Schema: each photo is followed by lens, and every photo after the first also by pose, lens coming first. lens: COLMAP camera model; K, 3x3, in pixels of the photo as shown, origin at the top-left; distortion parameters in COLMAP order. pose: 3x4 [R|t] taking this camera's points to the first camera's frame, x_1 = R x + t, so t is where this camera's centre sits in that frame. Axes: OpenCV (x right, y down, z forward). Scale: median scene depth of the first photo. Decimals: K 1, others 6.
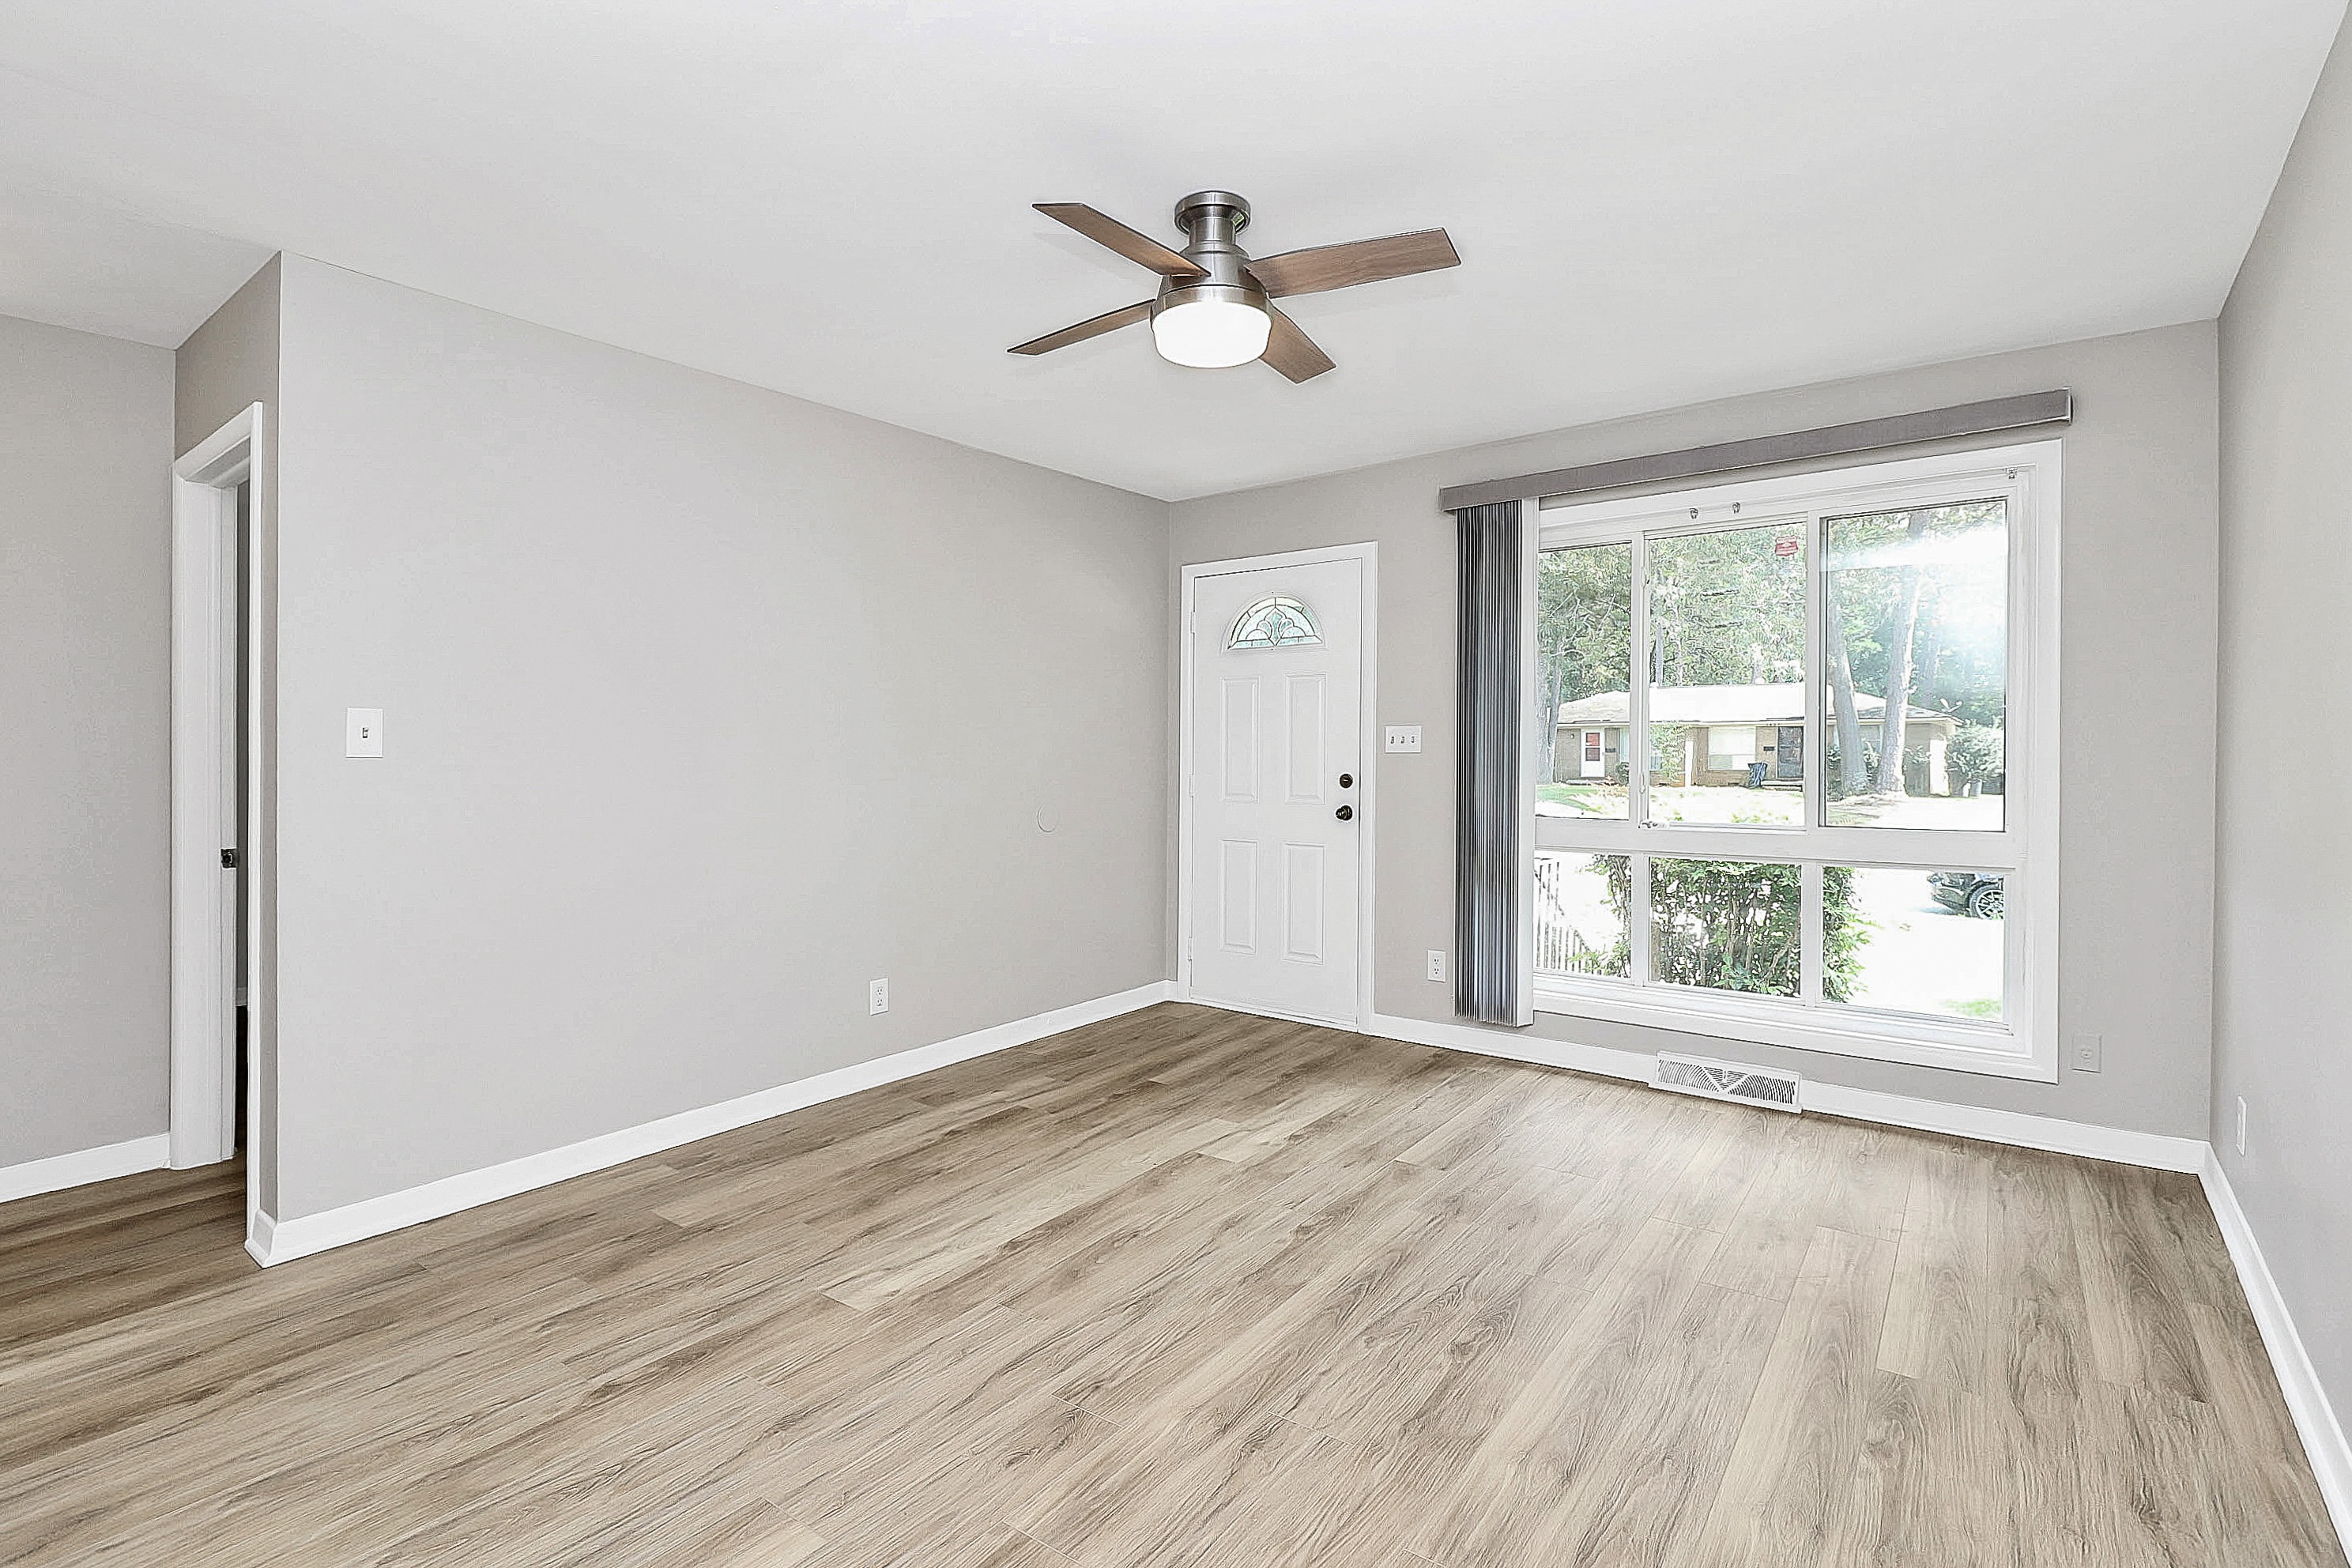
lens RADIAL K [[1101.1, 0, 1172.7], [0, 1101.1, 759.3], [0, 0, 1]] dist [0.004059, -0.008588]
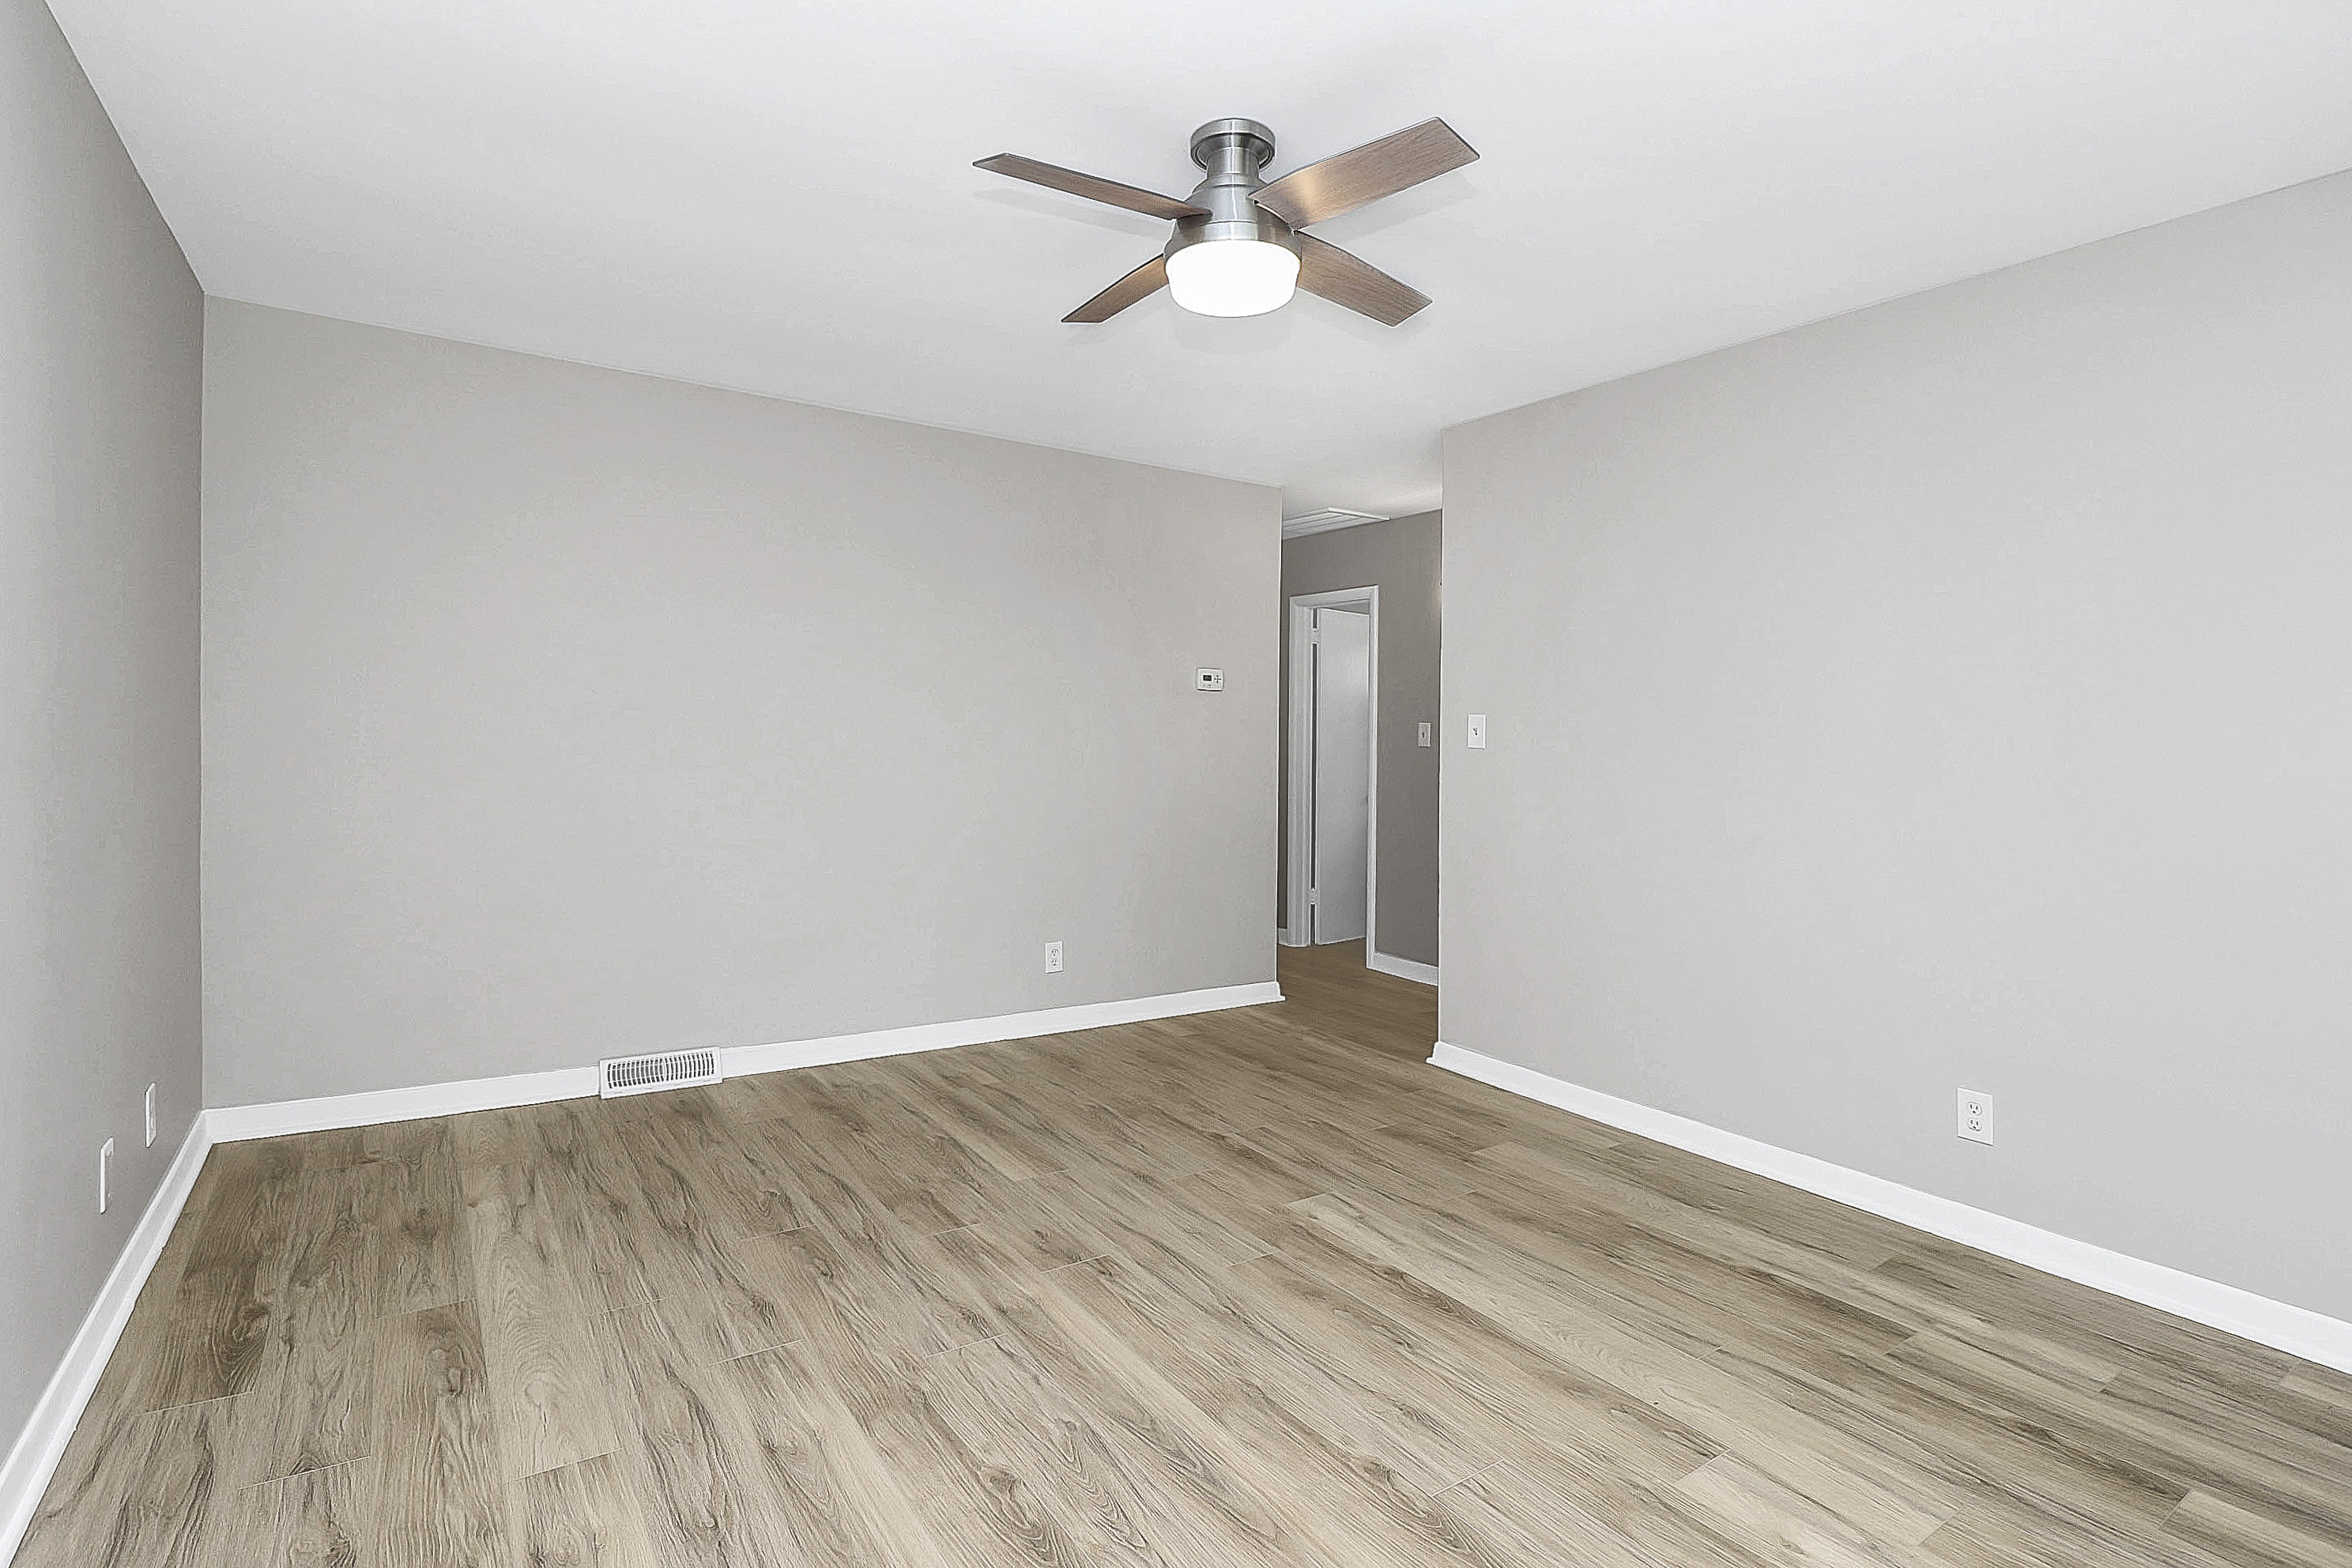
lens RADIAL K [[1101.1, 0, 1172.7], [0, 1101.1, 759.3], [0, 0, 1]] dist [0.004059, -0.008588]
pose [[-0.310672, 0.018576, -0.950336, 0.847463], [-0.025565, 0.999284, 0.027890, -0.020548], [0.950173, 0.032960, -0.309974, 1.162261]]
